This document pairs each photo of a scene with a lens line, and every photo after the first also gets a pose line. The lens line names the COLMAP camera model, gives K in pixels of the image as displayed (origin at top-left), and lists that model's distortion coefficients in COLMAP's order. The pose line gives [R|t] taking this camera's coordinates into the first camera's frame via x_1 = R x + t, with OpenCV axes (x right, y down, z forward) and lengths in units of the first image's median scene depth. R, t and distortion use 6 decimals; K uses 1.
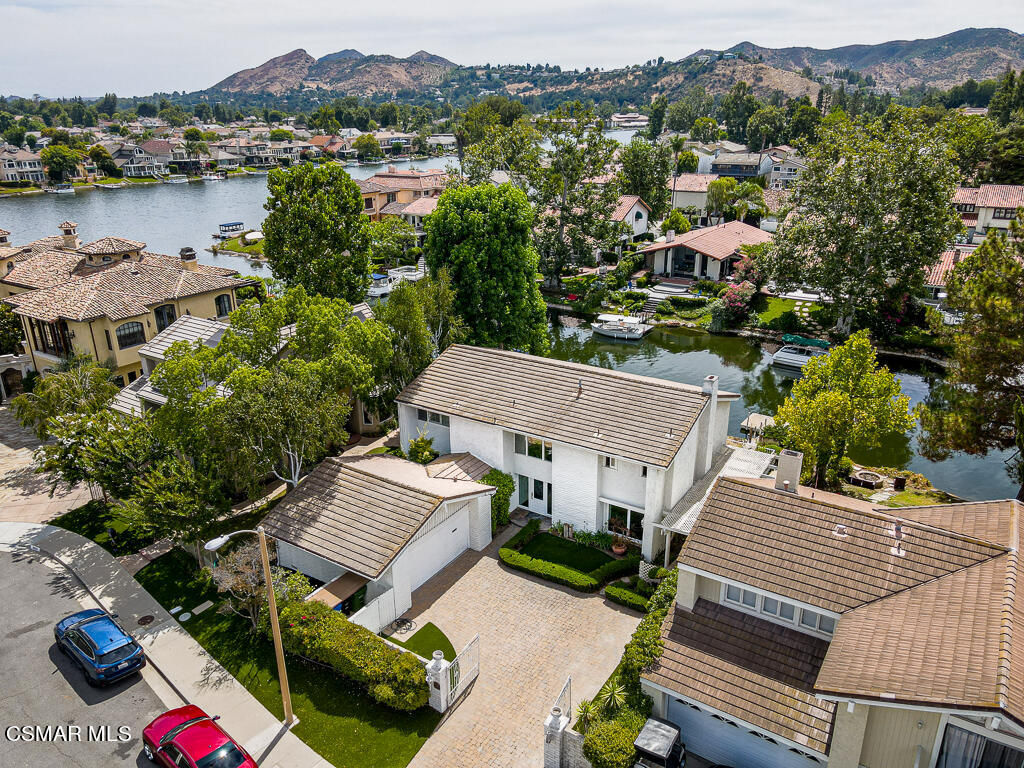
lens RADIAL K [[749.7, 0, 512.0], [0, 749.7, 384.0], [0, 0, 1]] dist [0.005516, 0.007711]
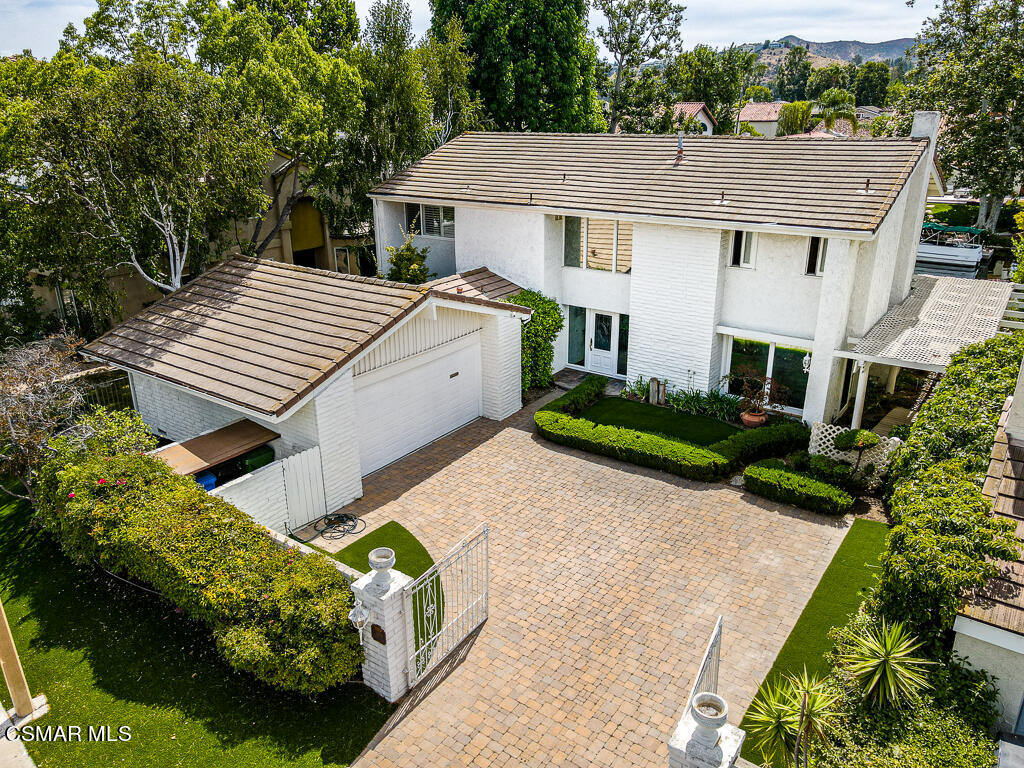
lens RADIAL K [[749.7, 0, 512.0], [0, 749.7, 384.0], [0, 0, 1]] dist [0.005516, 0.007711]
pose [[0.998895, 0.018031, -0.043391, -0.011056], [-0.017995, 0.999837, 0.001210, 0.213647], [0.043405, -0.000428, 0.999057, 0.483073]]
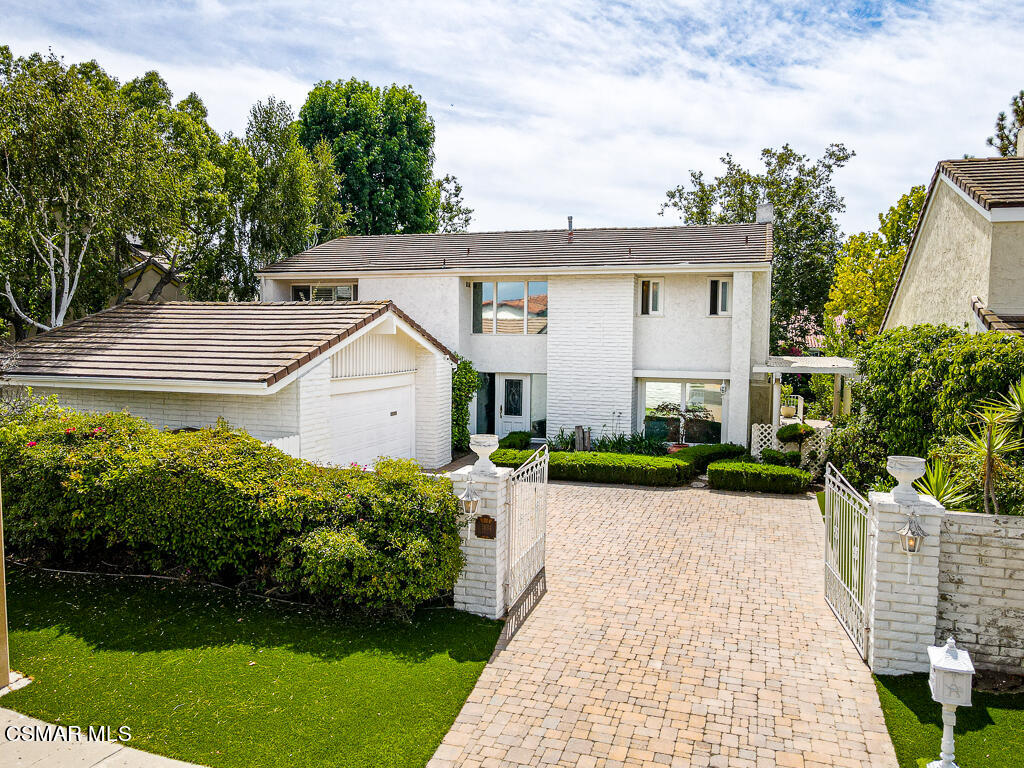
lens RADIAL K [[763.7, 0, 512.0], [0, 763.7, 384.0], [0, 0, 1]] dist [0.007661, 0.005987]
pose [[0.964553, 0.006201, 0.263818, -0.146556], [0.070062, 0.957827, -0.278672, 0.350723], [-0.254420, 0.287277, 0.923440, 0.517648]]
